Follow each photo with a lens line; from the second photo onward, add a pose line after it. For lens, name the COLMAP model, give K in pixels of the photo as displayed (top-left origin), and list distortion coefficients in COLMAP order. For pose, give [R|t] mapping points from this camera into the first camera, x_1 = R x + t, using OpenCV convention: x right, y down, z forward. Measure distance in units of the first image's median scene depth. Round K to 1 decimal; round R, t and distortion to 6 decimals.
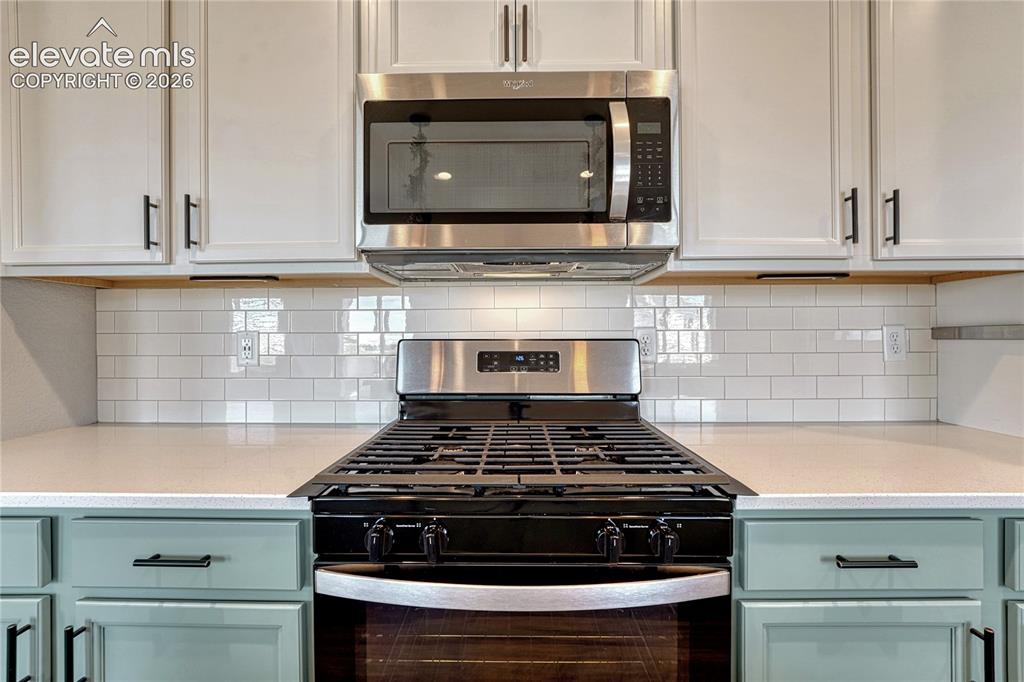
lens RADIAL K [[423.6, 0, 511.2], [0, 423.6, 335.7], [0, 0, 1]] dist [-0.011376, 0.001468]
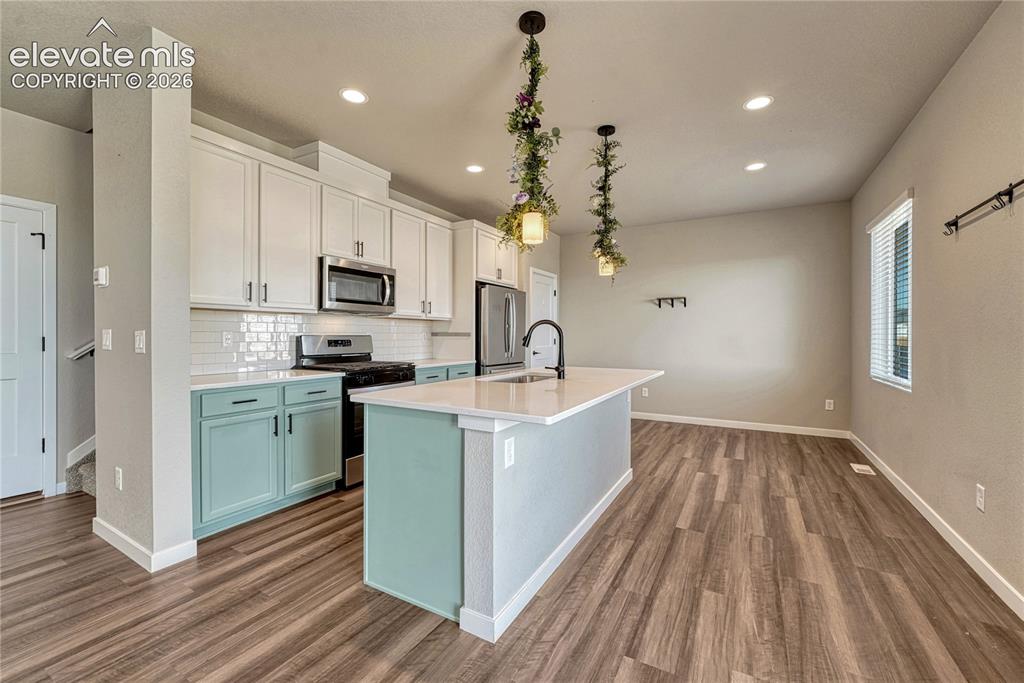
lens RADIAL K [[423.6, 0, 513.0], [0, 423.6, 336.5], [0, 0, 1]] dist [-0.011376, 0.001468]
pose [[0.481519, 0.001541, 0.876434, -2.431046], [-0.008256, 0.999962, 0.002778, -0.004397], [-0.876397, -0.008573, 0.481514, -1.804244]]
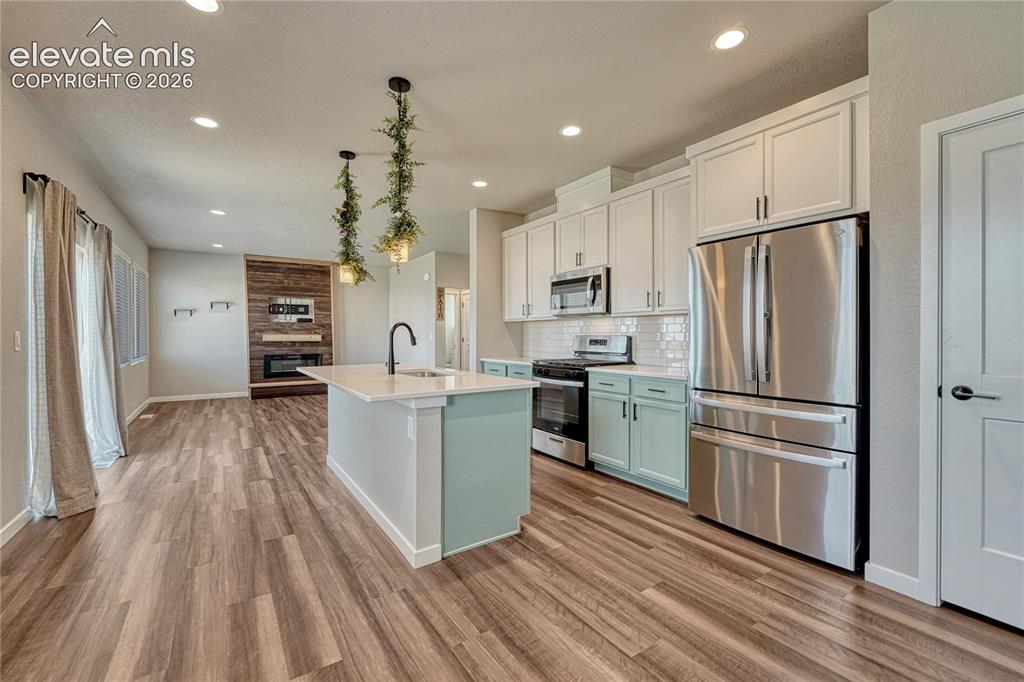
lens RADIAL K [[423.6, 0, 506.4], [0, 423.6, 339.4], [0, 0, 1]] dist [-0.011376, 0.001468]
pose [[0.569754, 0.010210, -0.821752, 2.865271], [0.004936, 0.999862, 0.015845, -0.024373], [0.821800, -0.013084, 0.569625, -1.818346]]
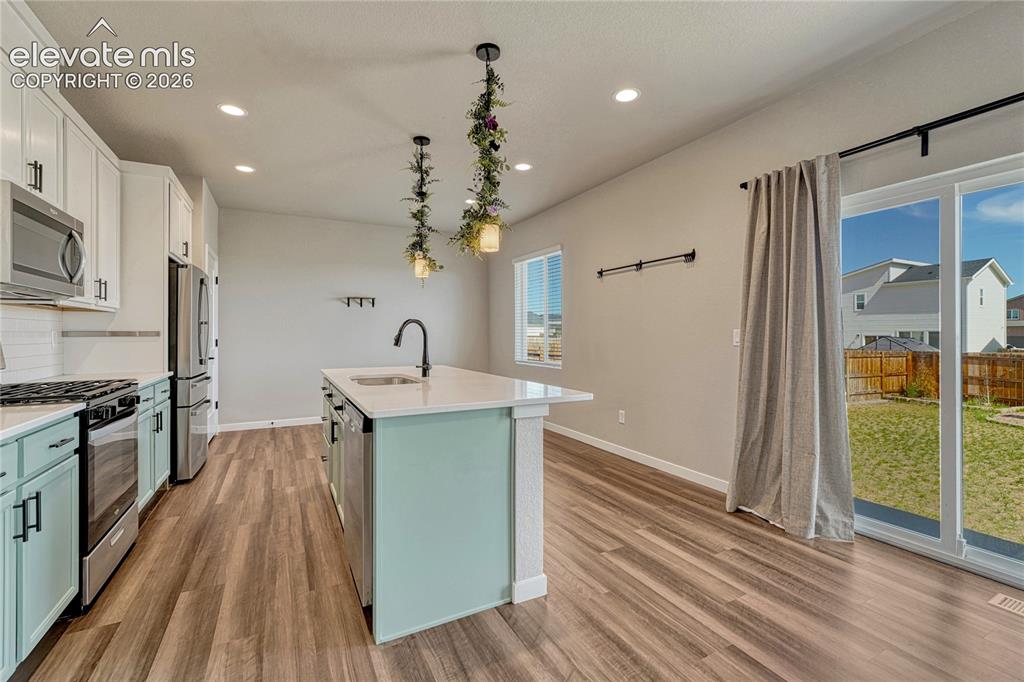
lens RADIAL K [[442.1, 0, 514.4], [0, 442.1, 336.0], [0, 0, 1]] dist [0.000697, 0.000760]
pose [[-0.475917, 0.001037, 0.879490, -2.732897], [-0.000538, 0.999999, -0.001470, 0.007599], [-0.879490, -0.001172, -0.475915, 0.029662]]
